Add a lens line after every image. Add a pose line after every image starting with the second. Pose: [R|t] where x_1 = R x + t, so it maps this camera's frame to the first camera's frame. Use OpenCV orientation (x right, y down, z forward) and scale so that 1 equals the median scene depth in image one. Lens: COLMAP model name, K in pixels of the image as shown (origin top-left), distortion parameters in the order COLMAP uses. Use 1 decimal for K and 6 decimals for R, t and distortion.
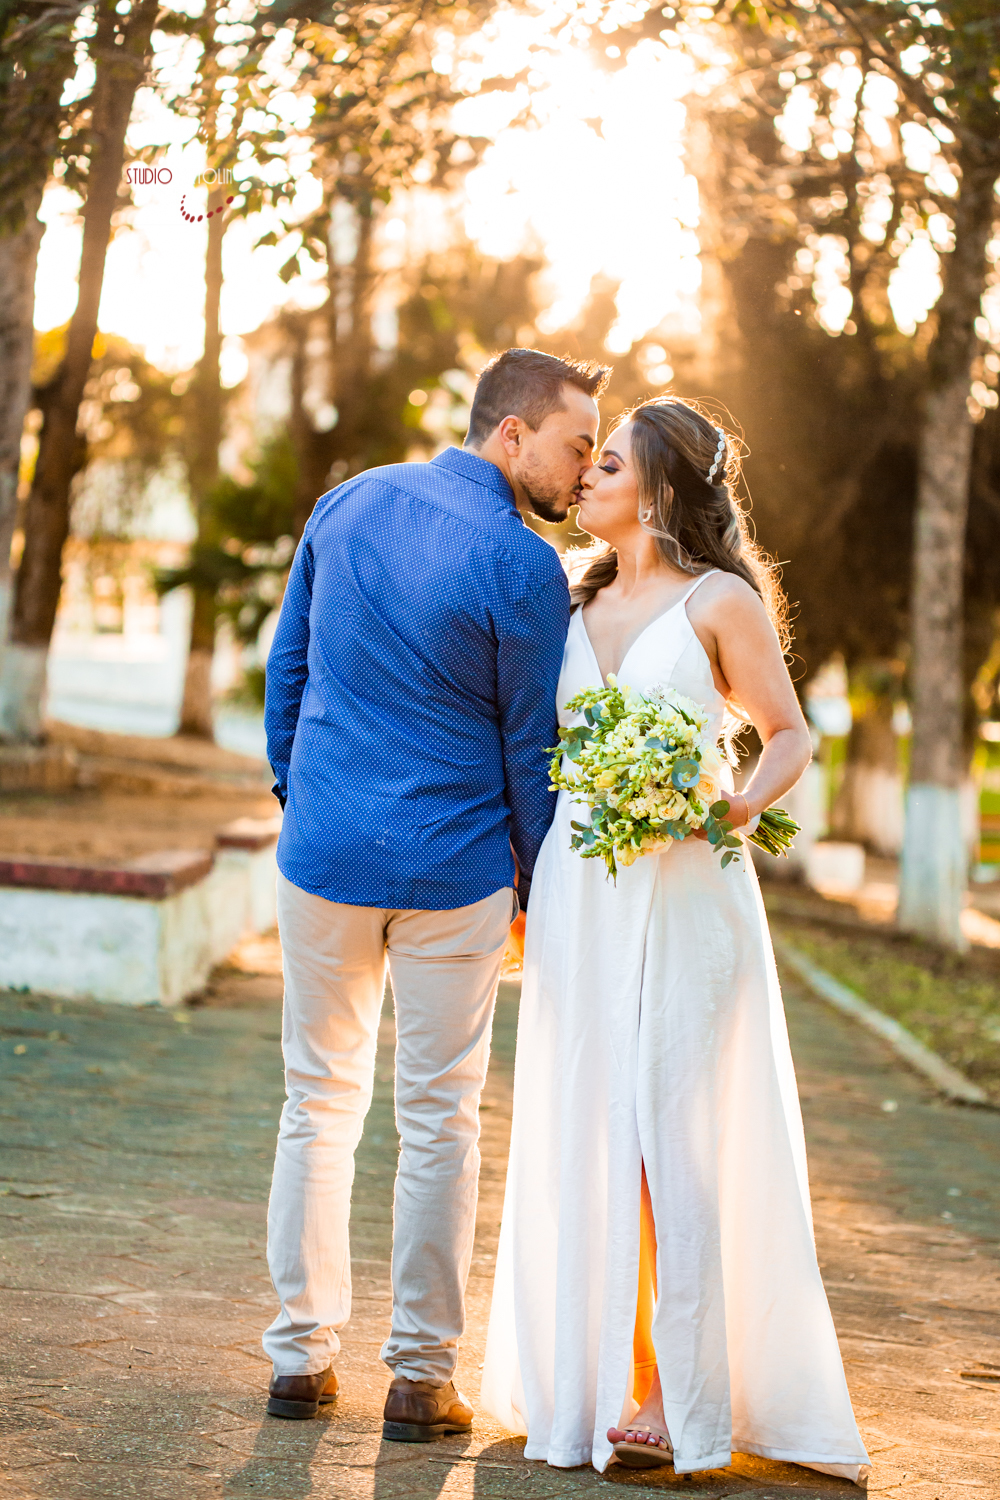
lens RADIAL K [[4220.4, 0, 500.0], [0, 4220.4, 750.0], [0, 0, 1]] dist [-0.150496, 0.505754]
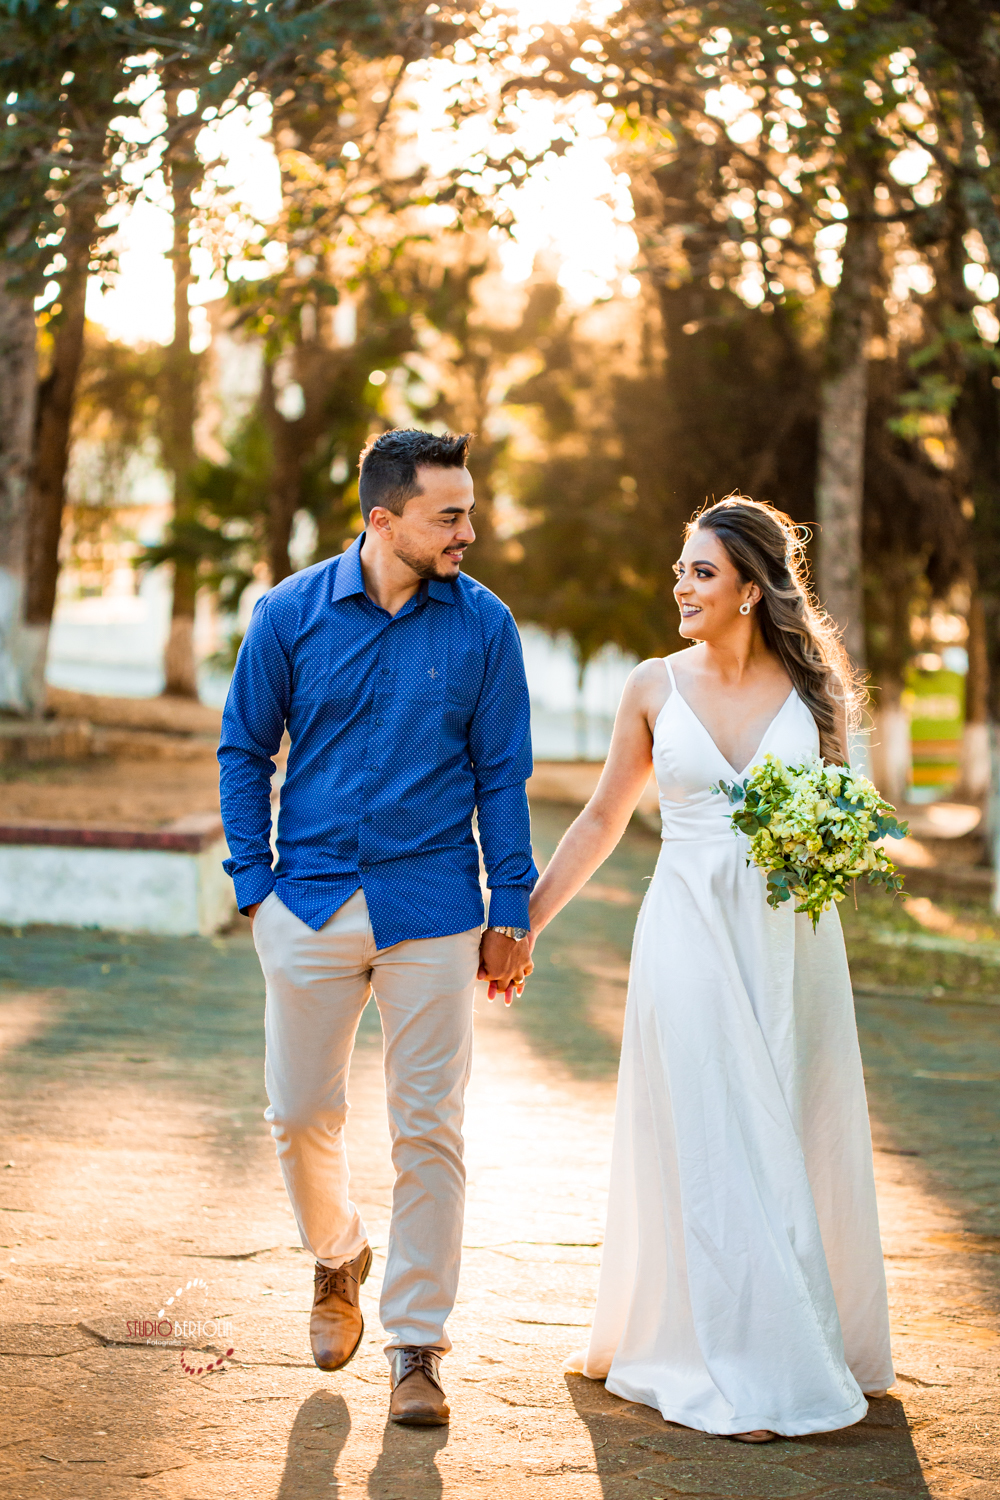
lens RADIAL K [[4263.9, 0, 500.0], [0, 4263.9, 750.0], [0, 0, 1]] dist [-0.101437, 0.143840]
pose [[0.999254, -0.038126, 0.006091, 0.003840], [0.038025, 0.999152, 0.015811, -0.009094], [-0.006688, -0.015568, 0.999856, -0.208798]]
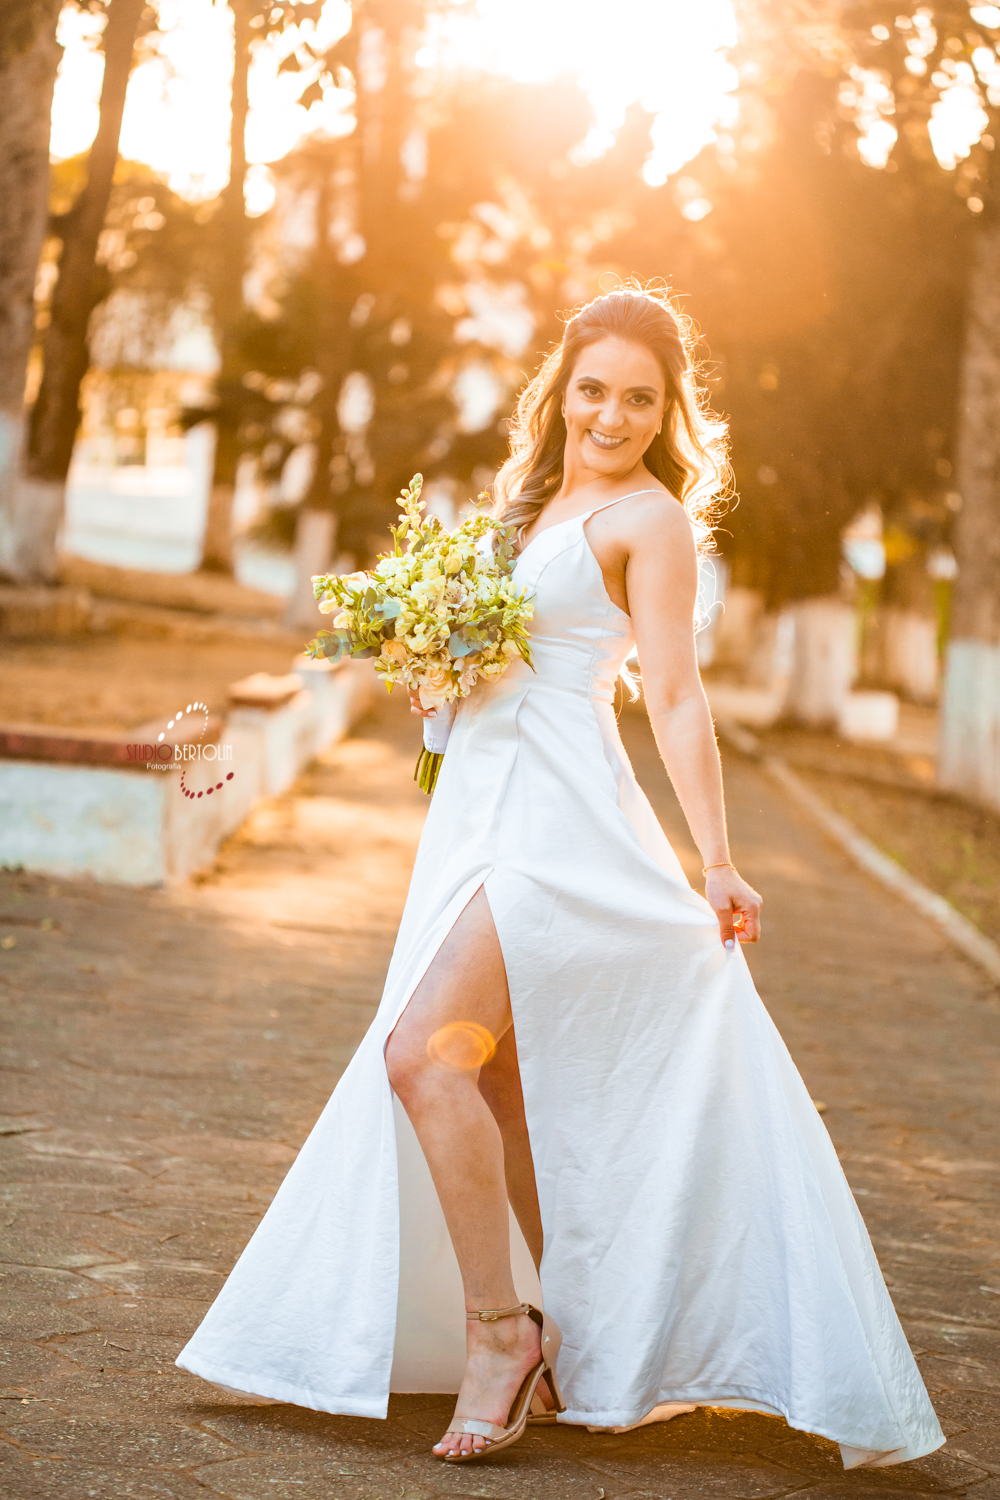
lens RADIAL K [[4220.4, 0, 500.0], [0, 4220.4, 750.0], [0, 0, 1]] dist [-0.150496, 0.505754]
pose [[0.999928, 0.010645, -0.005597, -0.000896], [-0.010413, 0.999147, 0.039952, -0.005214], [0.006017, -0.039891, 0.999186, 0.046392]]
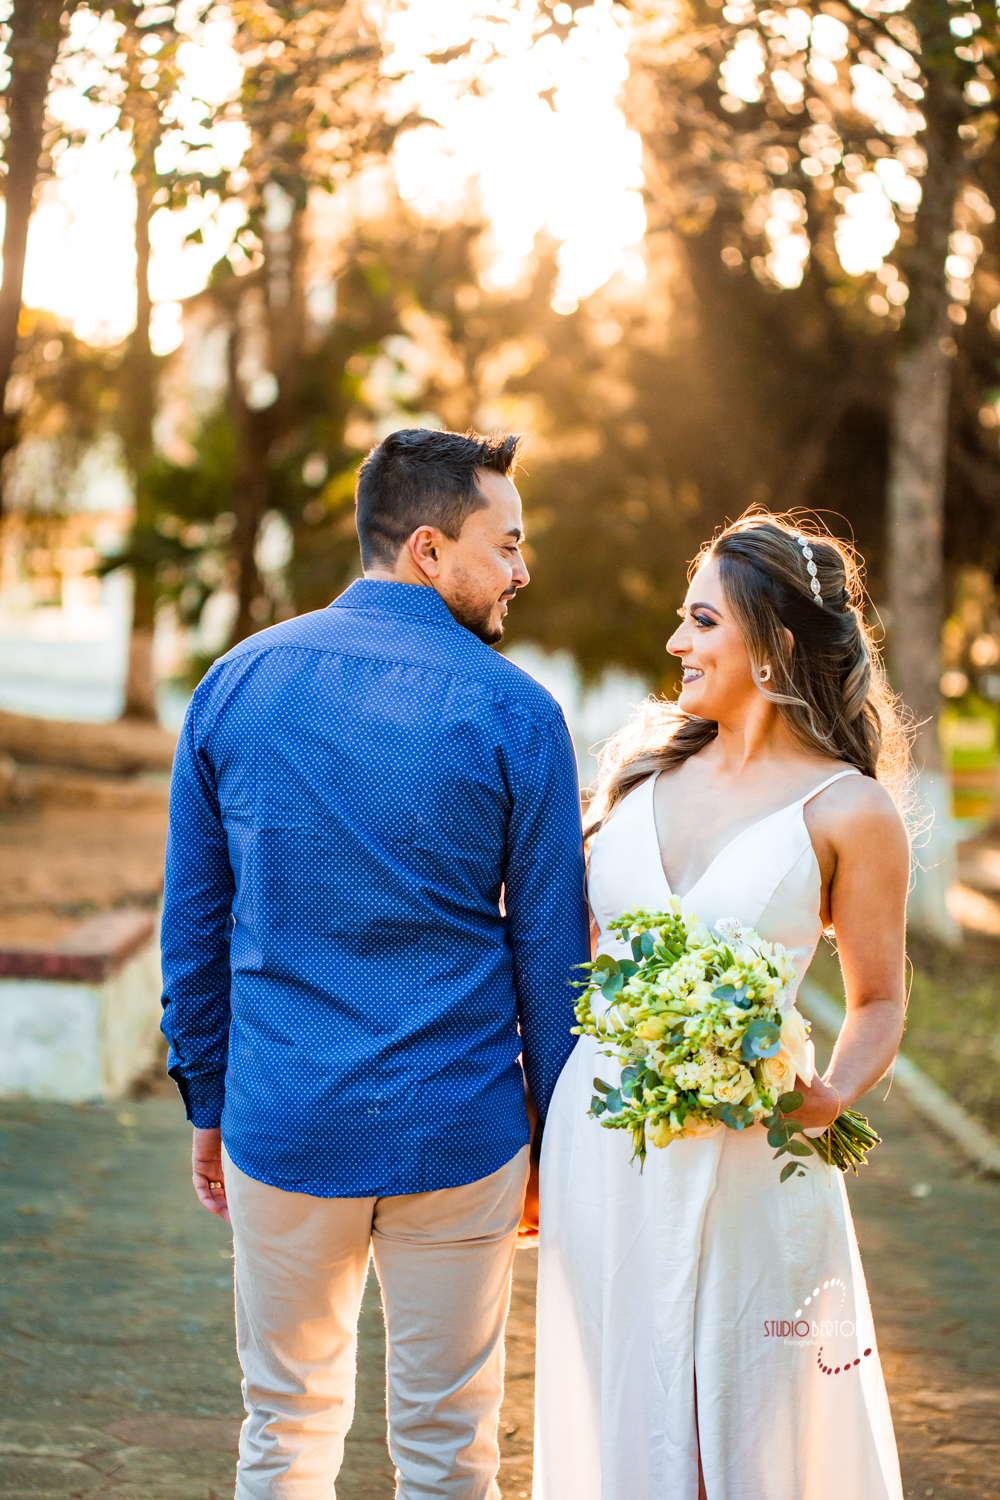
lens RADIAL K [[4220.4, 0, 500.0], [0, 4220.4, 750.0], [0, 0, 1]] dist [-0.150496, 0.505754]
pose [[0.999362, -0.033684, 0.011912, -0.002929], [0.033529, 0.999353, 0.013012, -0.015402], [-0.012343, -0.012604, 0.999844, 0.070011]]
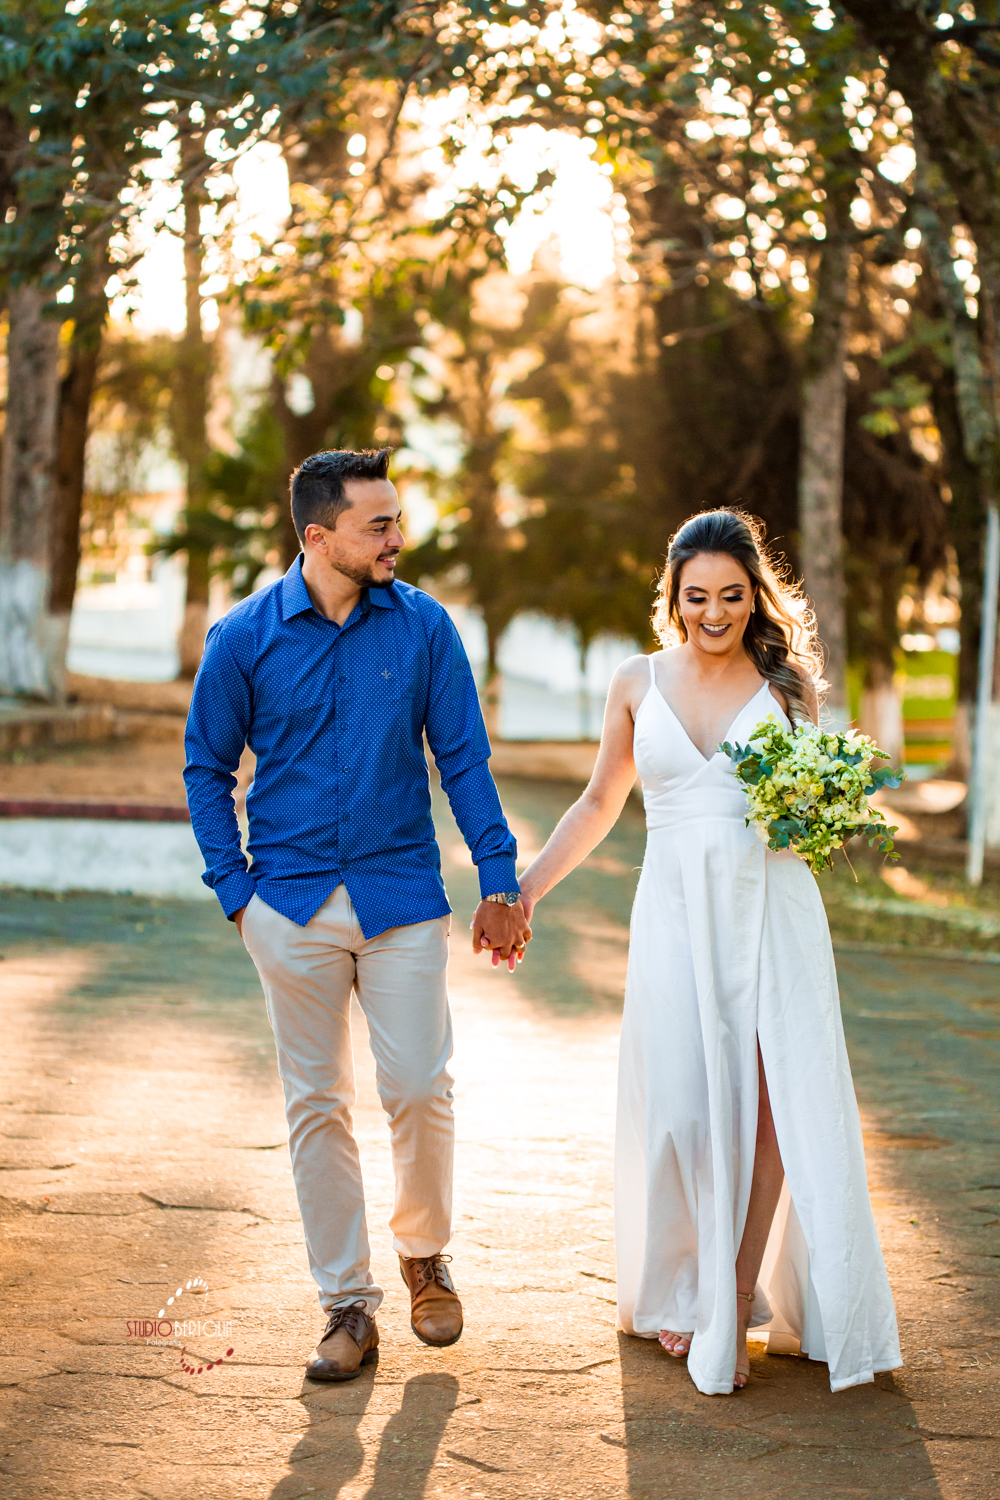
lens RADIAL K [[4275.3, 0, 500.0], [0, 4275.3, 750.0], [0, 0, 1]] dist [0.019005, 0.385628]
pose [[0.999024, -0.044053, 0.003348, 0.007095], [0.043977, 0.998831, 0.020069, -0.010102], [-0.004228, -0.019902, 0.999793, -0.303517]]
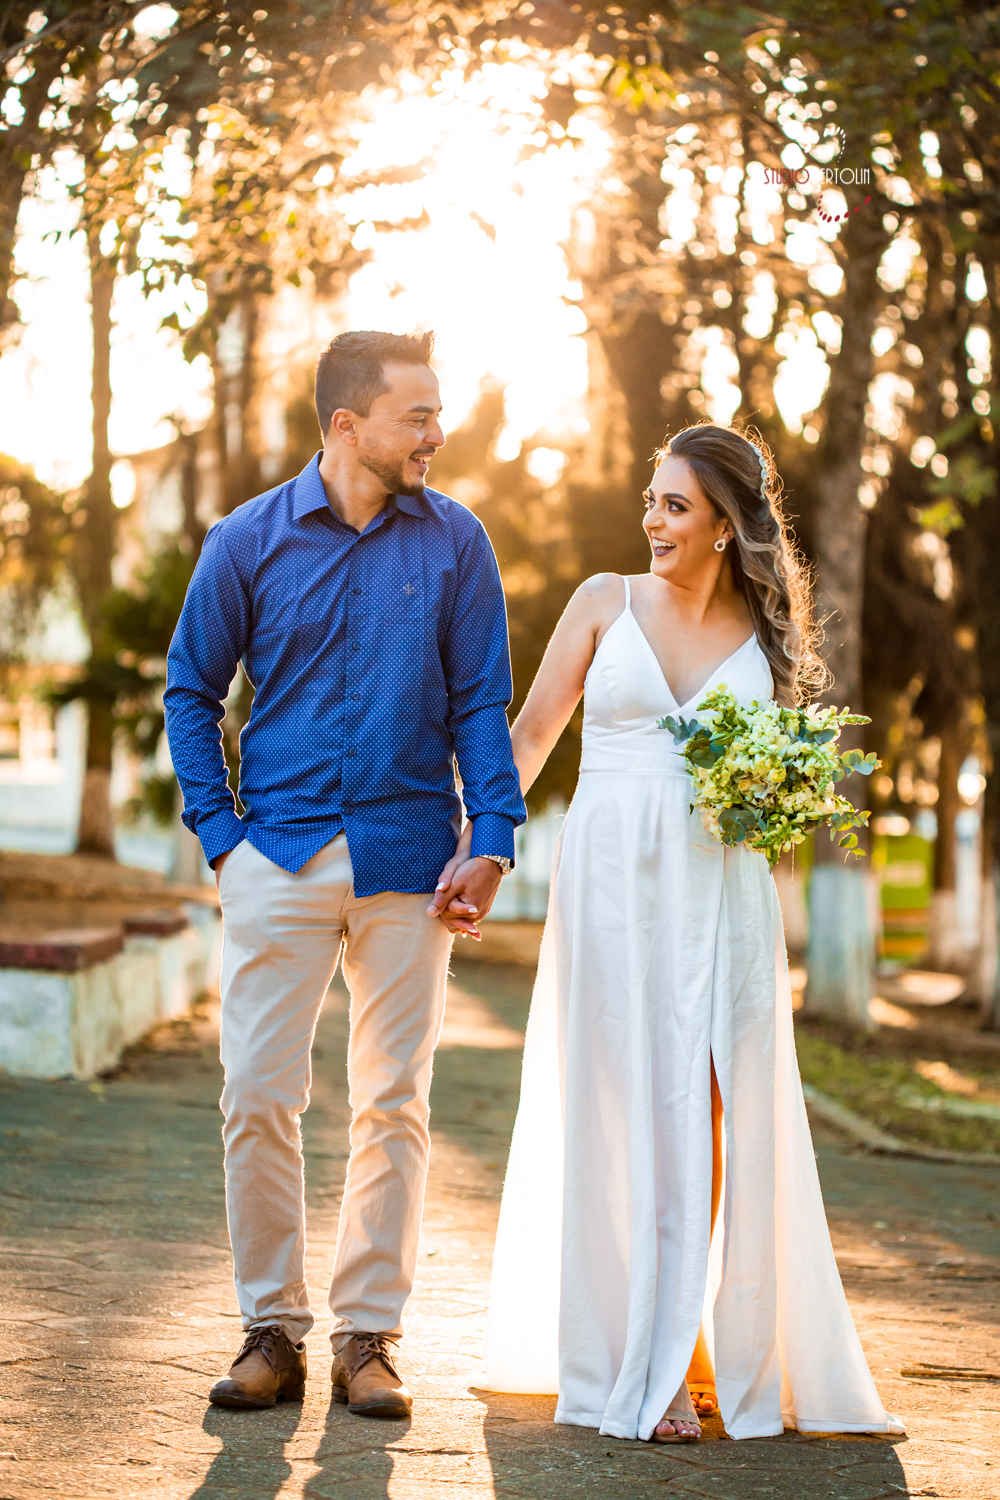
lens RADIAL K [[4220.4, 0, 500.0], [0, 4220.4, 750.0], [0, 0, 1]] dist [-0.150496, 0.505754]
pose [[0.999273, -0.028735, 0.025048, -0.002008], [0.029452, 0.999153, -0.028740, 0.009873], [-0.024201, 0.029457, 0.999273, 0.002250]]
